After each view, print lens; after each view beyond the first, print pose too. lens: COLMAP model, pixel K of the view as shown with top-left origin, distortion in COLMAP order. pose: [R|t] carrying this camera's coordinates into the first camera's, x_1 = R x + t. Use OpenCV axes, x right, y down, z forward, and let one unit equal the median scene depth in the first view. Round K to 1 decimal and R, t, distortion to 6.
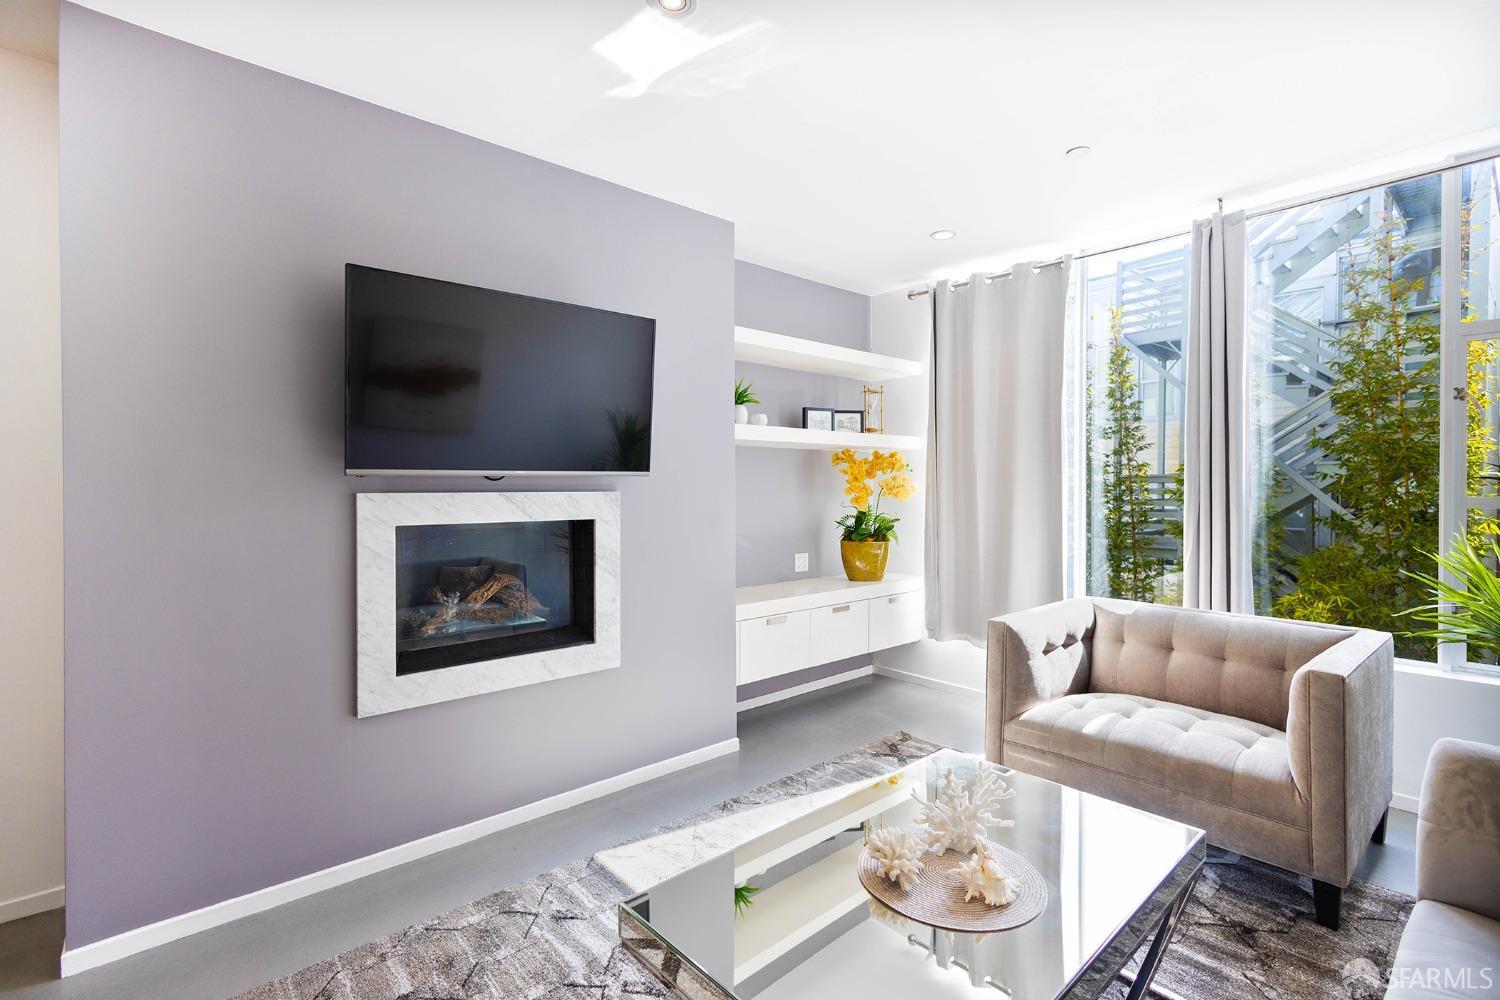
lens RADIAL K [[706.8, 0, 755.7], [0, 706.8, 467.0], [0, 0, 1]] dist [0.003323, -0.000517]
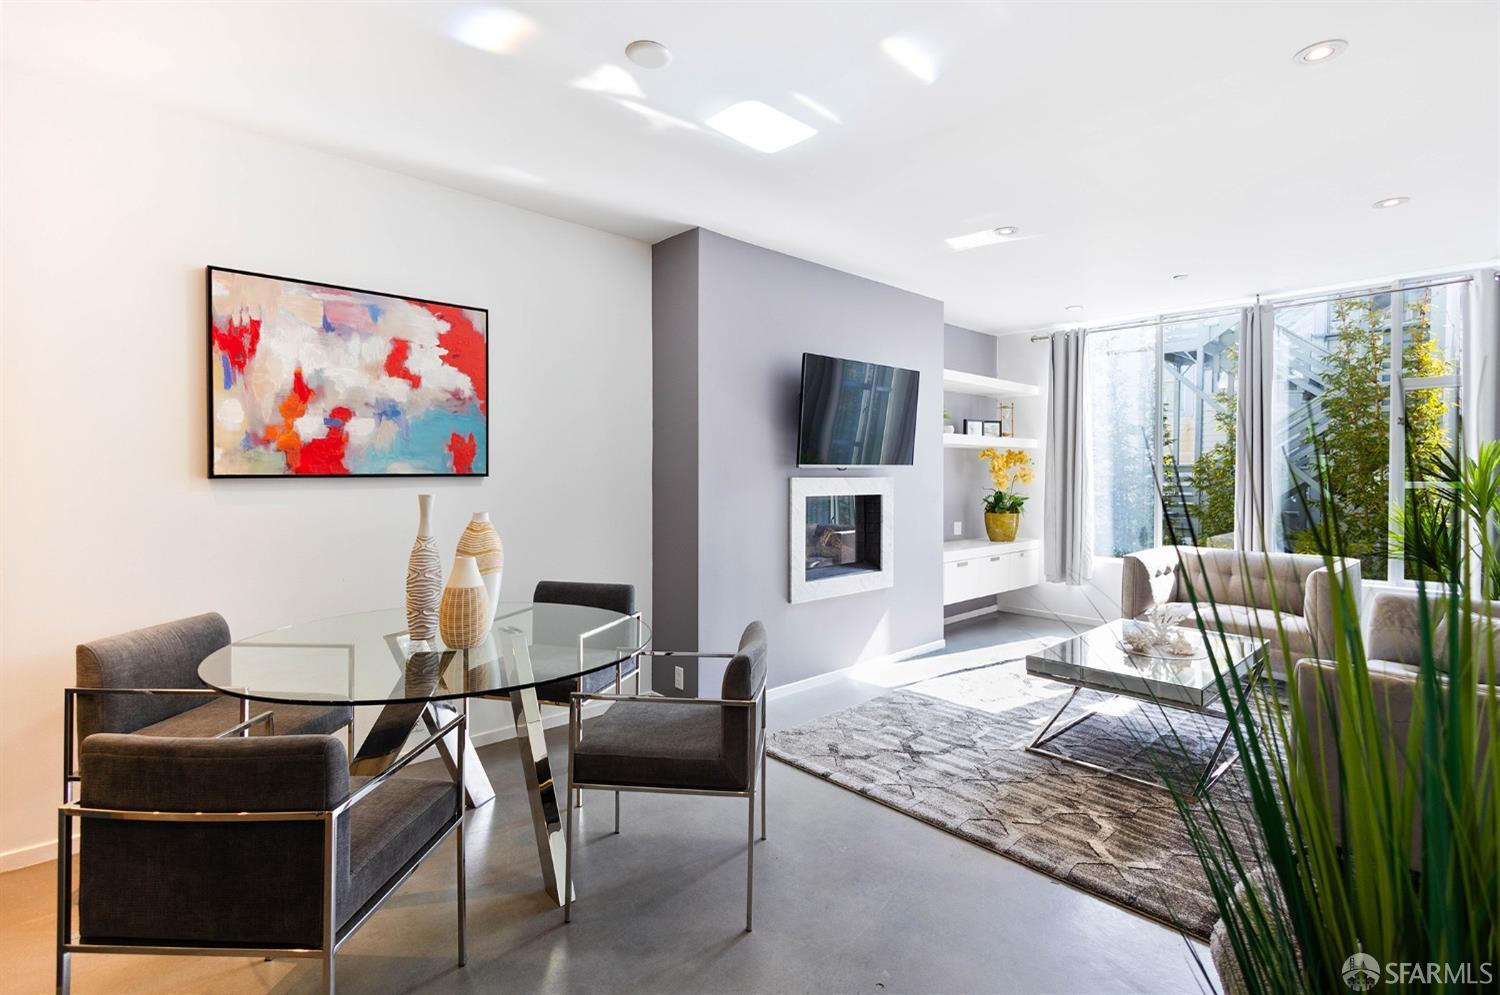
lens RADIAL K [[706.8, 0, 776.1], [0, 706.8, 457.1], [0, 0, 1]] dist [0.003323, -0.000517]
pose [[0.999568, 0.004650, 0.029036, -0.343306], [-0.004797, 0.999976, 0.004999, -0.012373], [-0.029012, -0.005136, 0.999566, -0.404887]]
